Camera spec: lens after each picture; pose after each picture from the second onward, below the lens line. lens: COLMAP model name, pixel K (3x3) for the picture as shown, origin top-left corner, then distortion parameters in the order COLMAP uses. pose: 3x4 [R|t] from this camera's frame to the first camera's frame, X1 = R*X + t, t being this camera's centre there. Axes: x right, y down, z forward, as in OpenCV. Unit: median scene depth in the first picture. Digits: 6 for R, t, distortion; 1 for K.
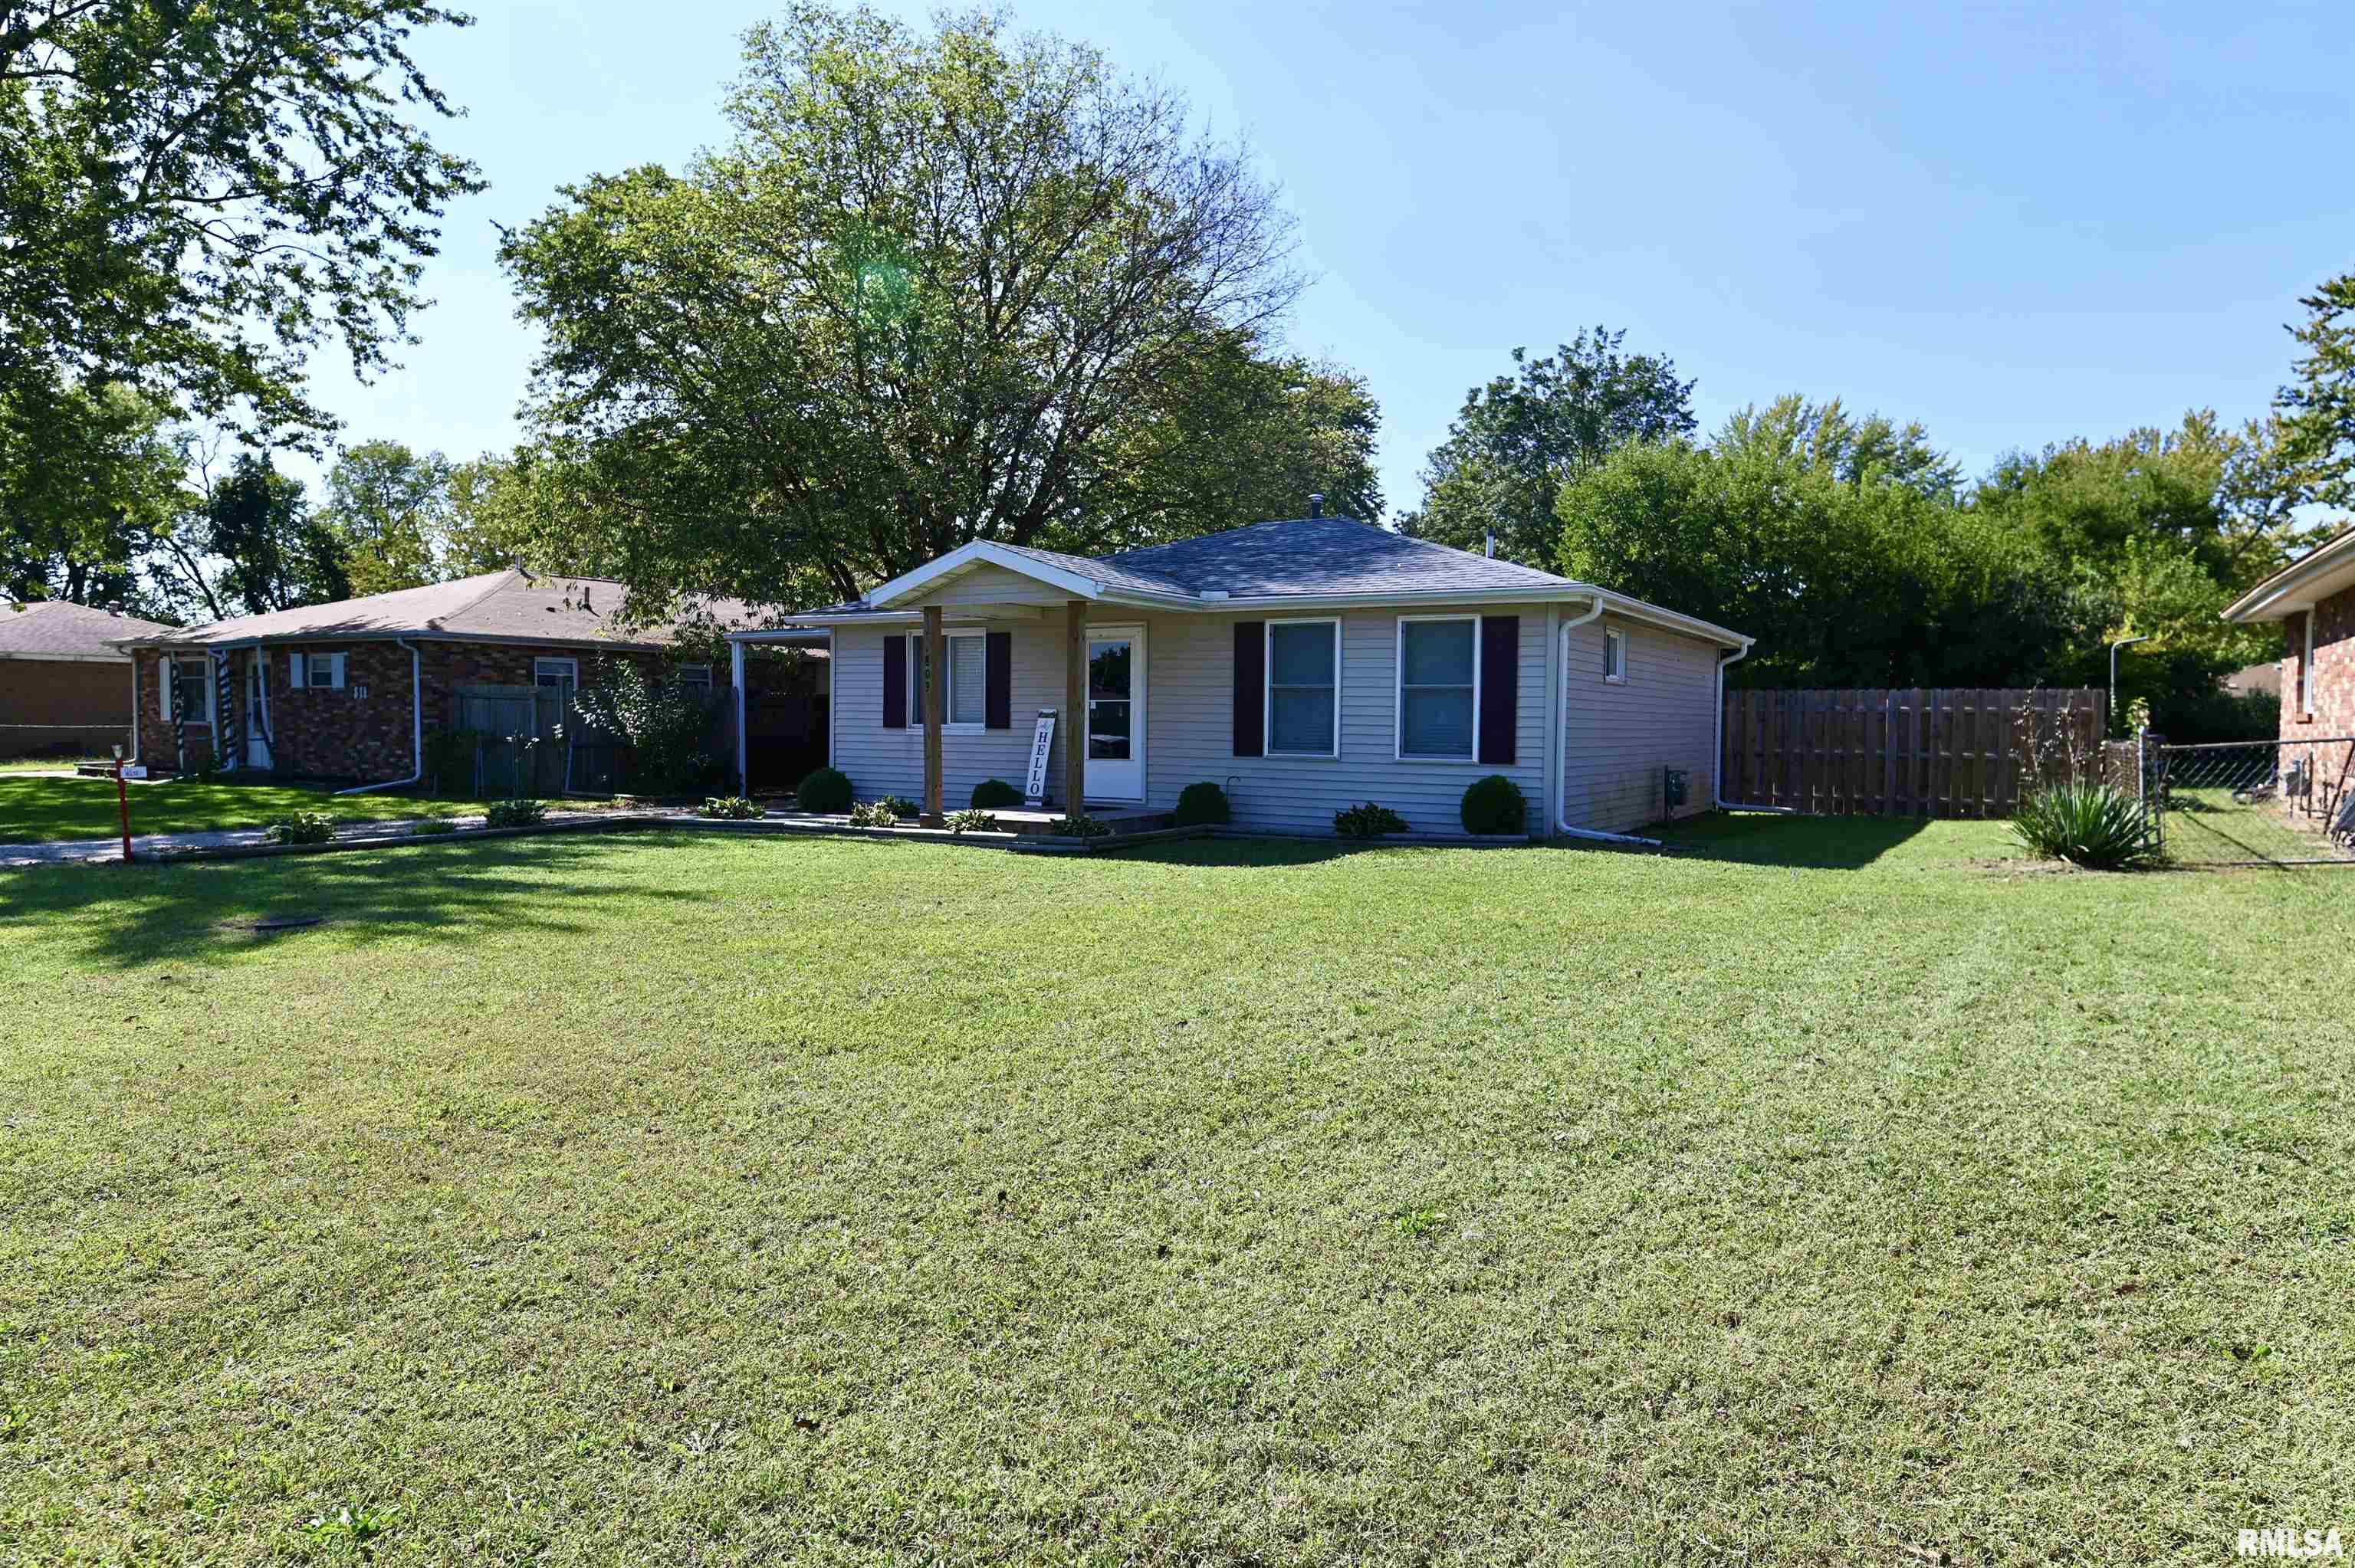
lens RADIAL K [[1410.5, 0, 1189.0], [0, 1410.5, 792.5], [0, 0, 1]] dist [0.020845, -0.000921]
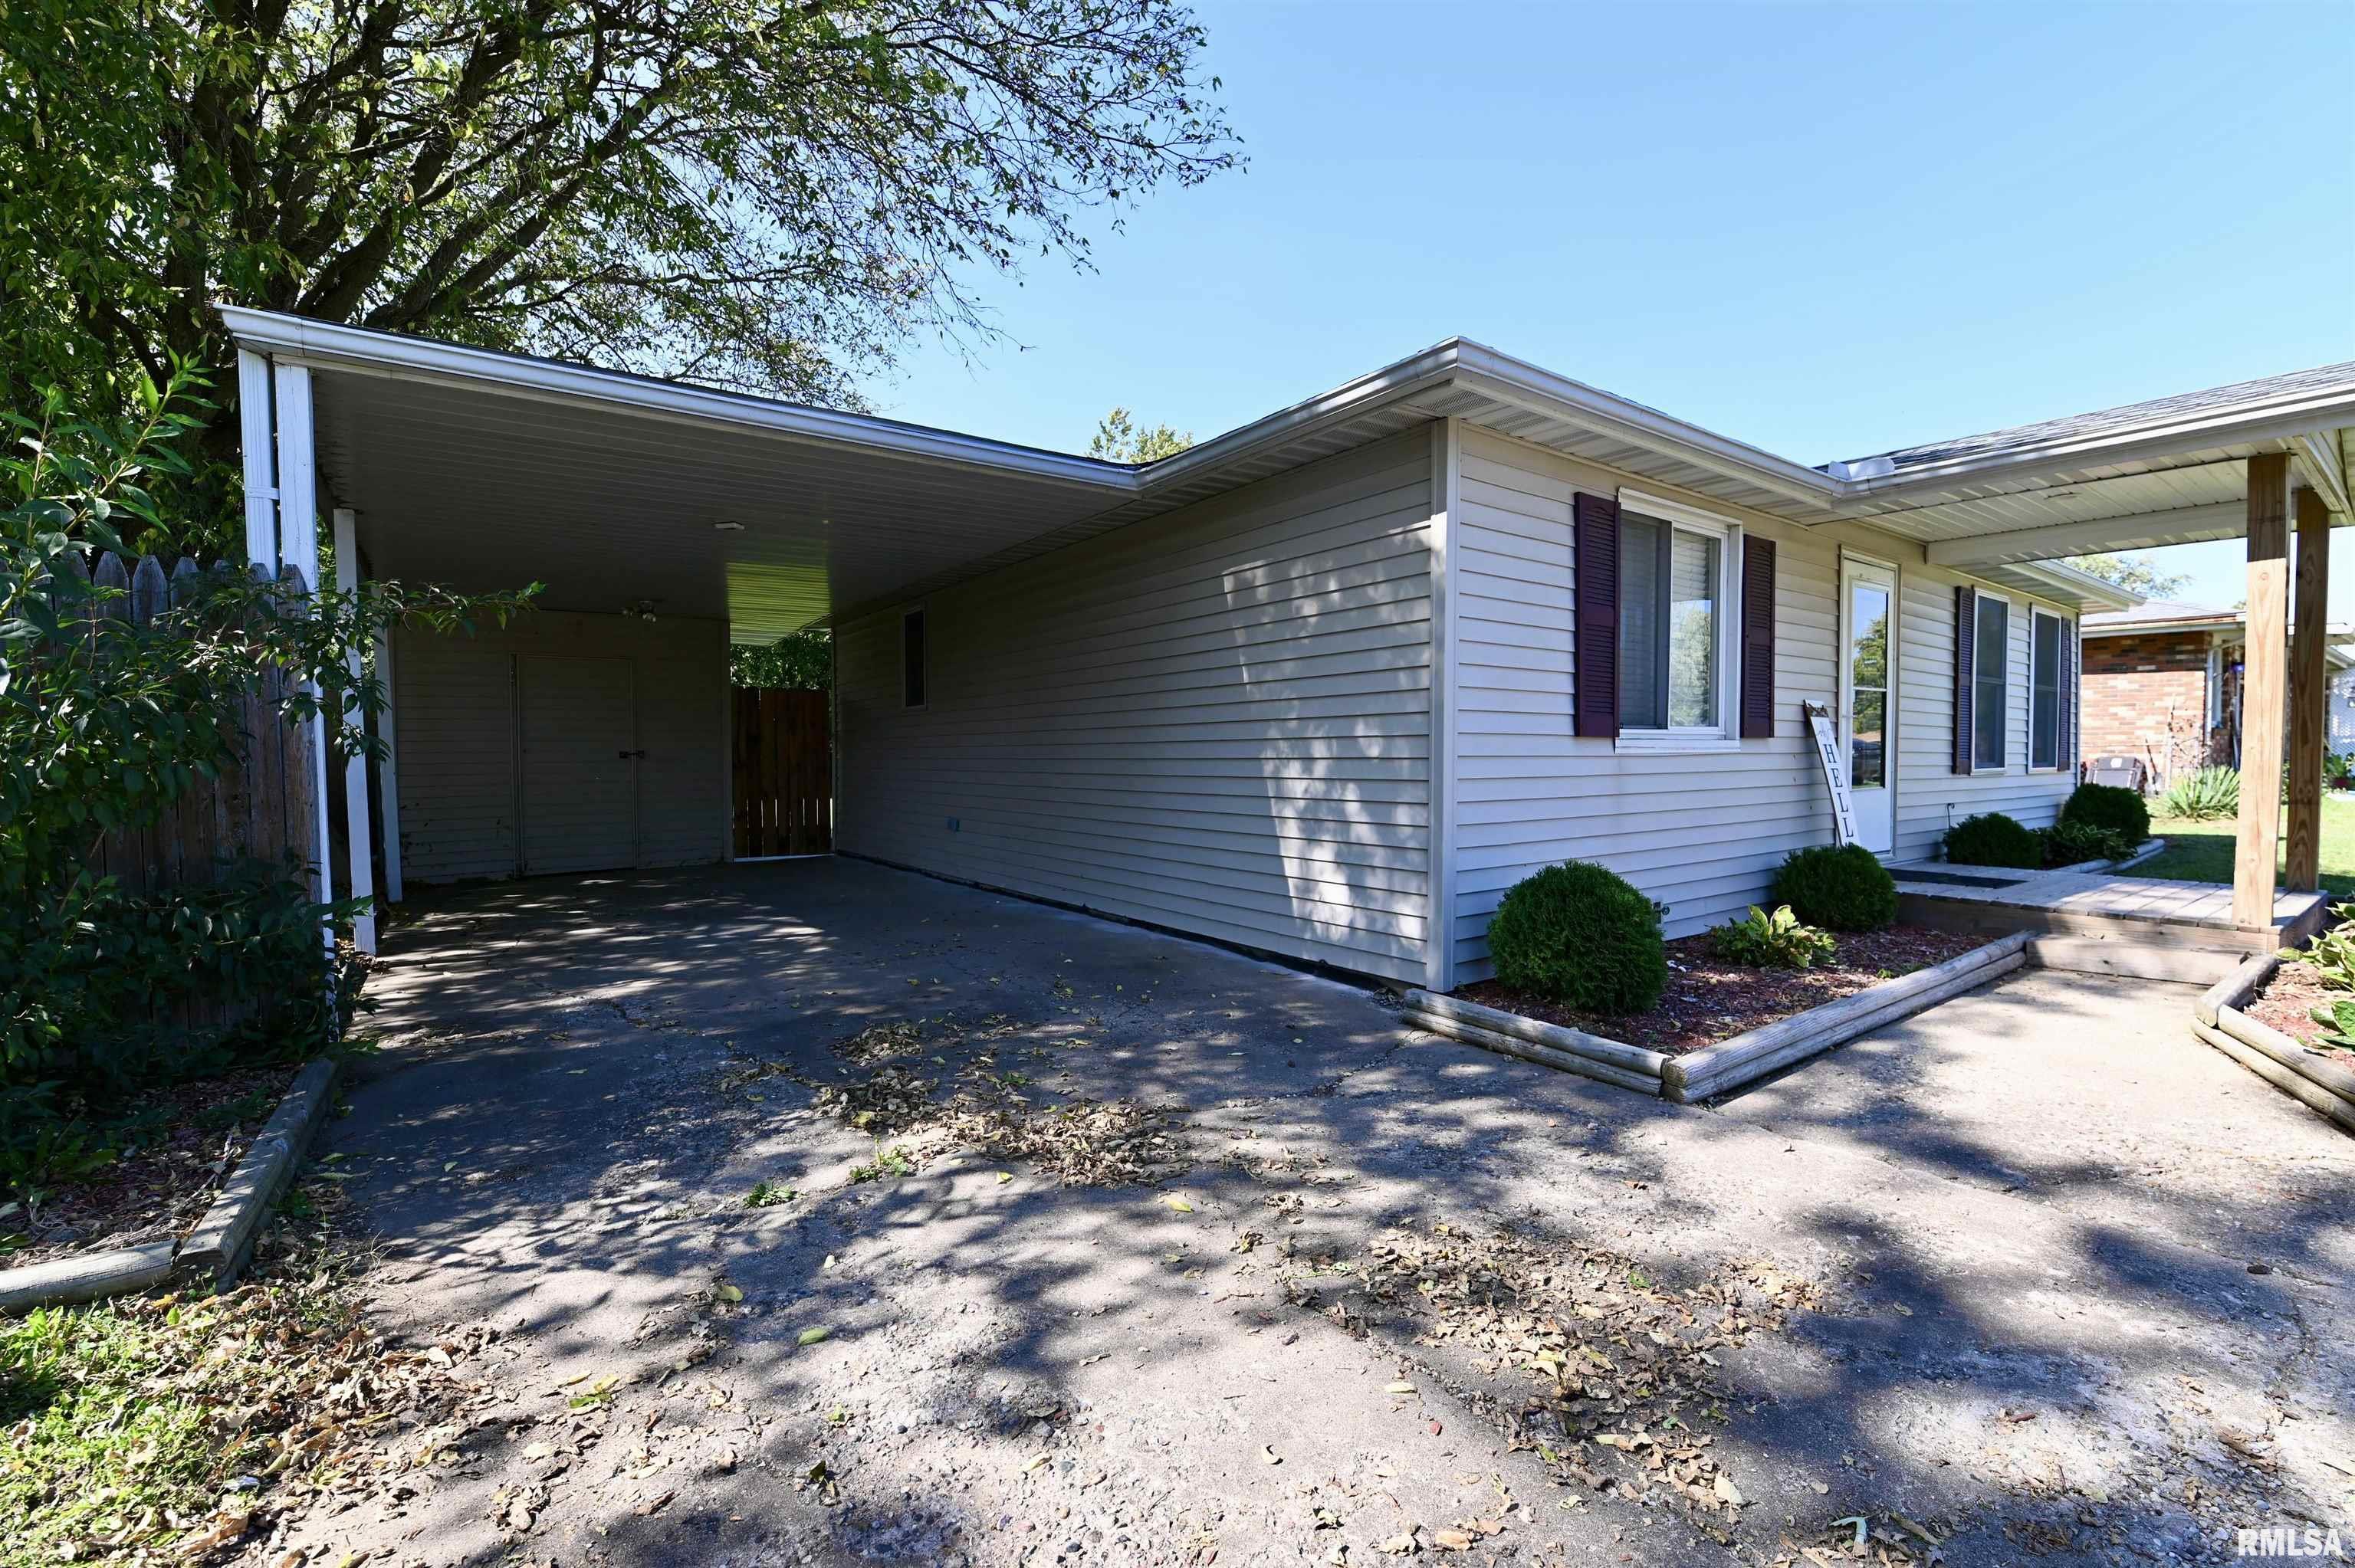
lens RADIAL K [[1011.4, 0, 1193.8], [0, 1011.4, 786.9], [0, 0, 1]] dist [-0.011835, -0.000059]
pose [[0.397916, -0.042753, 0.916425, -0.539548], [0.052638, 0.998332, 0.023719, -0.047834], [-0.915911, 0.038801, 0.399502, 1.060586]]
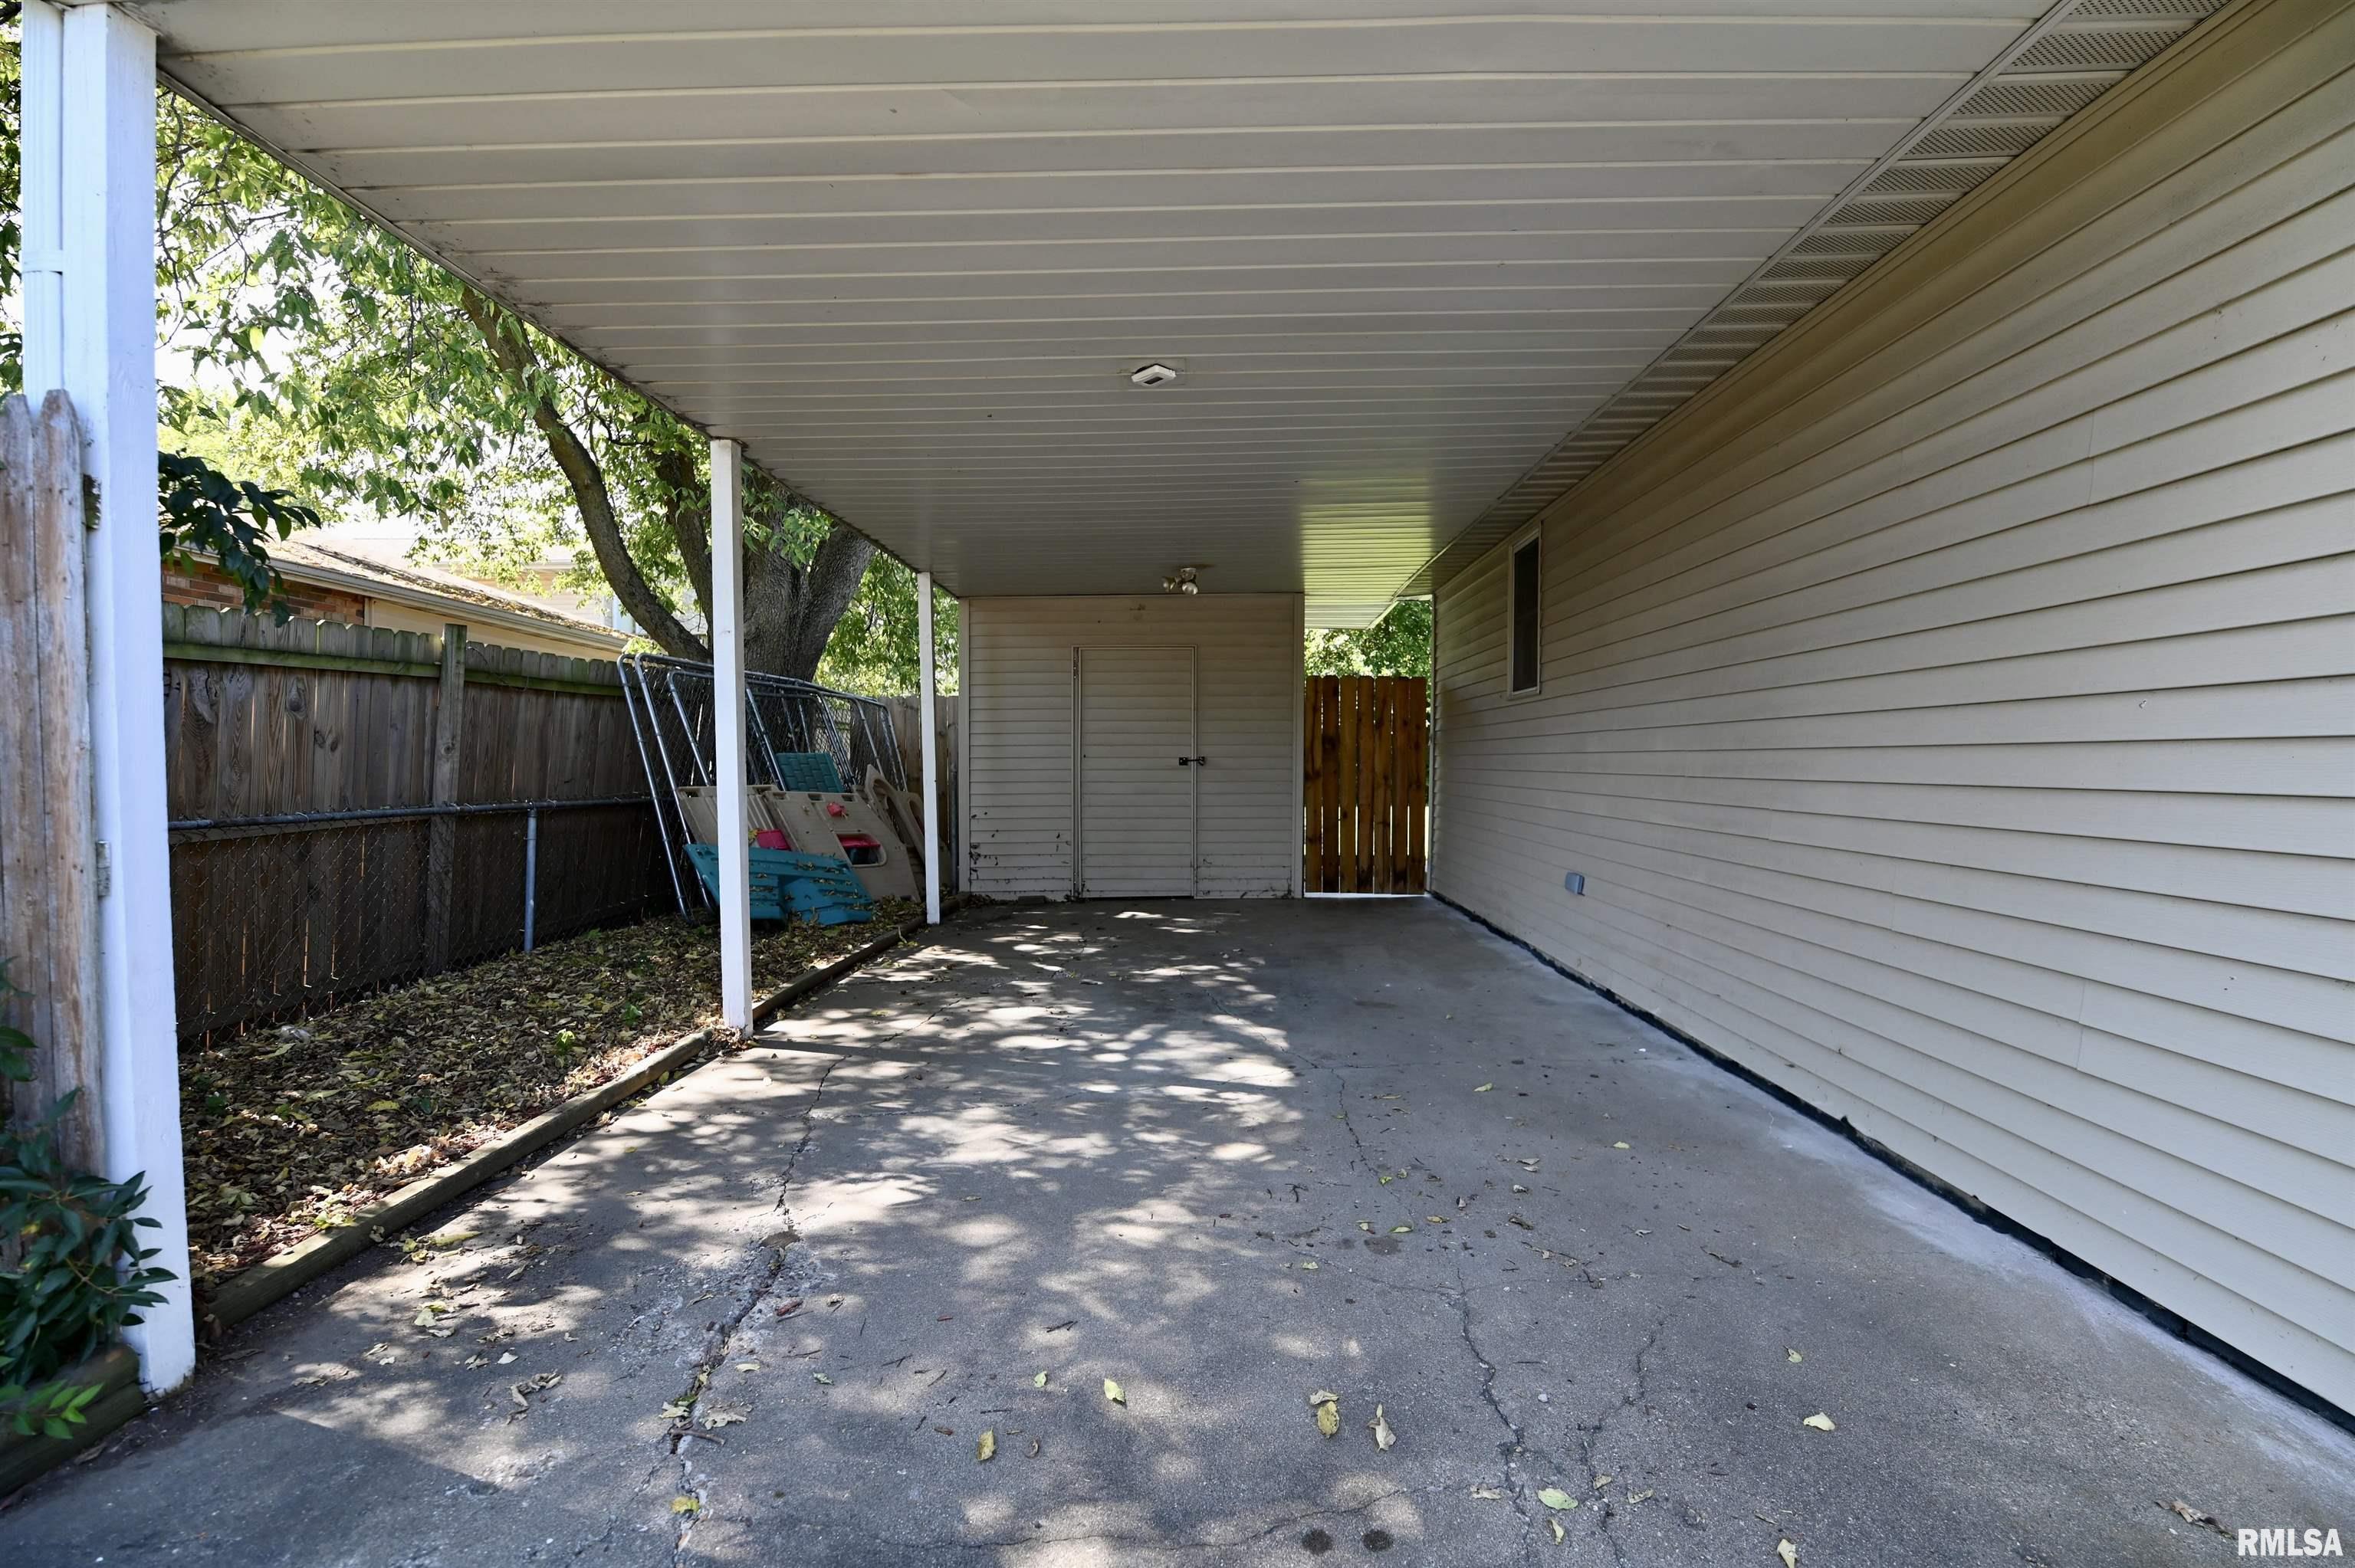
lens RADIAL K [[1011.4, 0, 1193.8], [0, 1011.4, 786.9], [0, 0, 1]] dist [-0.011835, -0.000059]
pose [[0.870410, -0.023298, 0.491776, -0.373487], [0.031940, 0.999448, -0.009181, -0.052880], [-0.491290, 0.023699, 0.870673, 1.164993]]
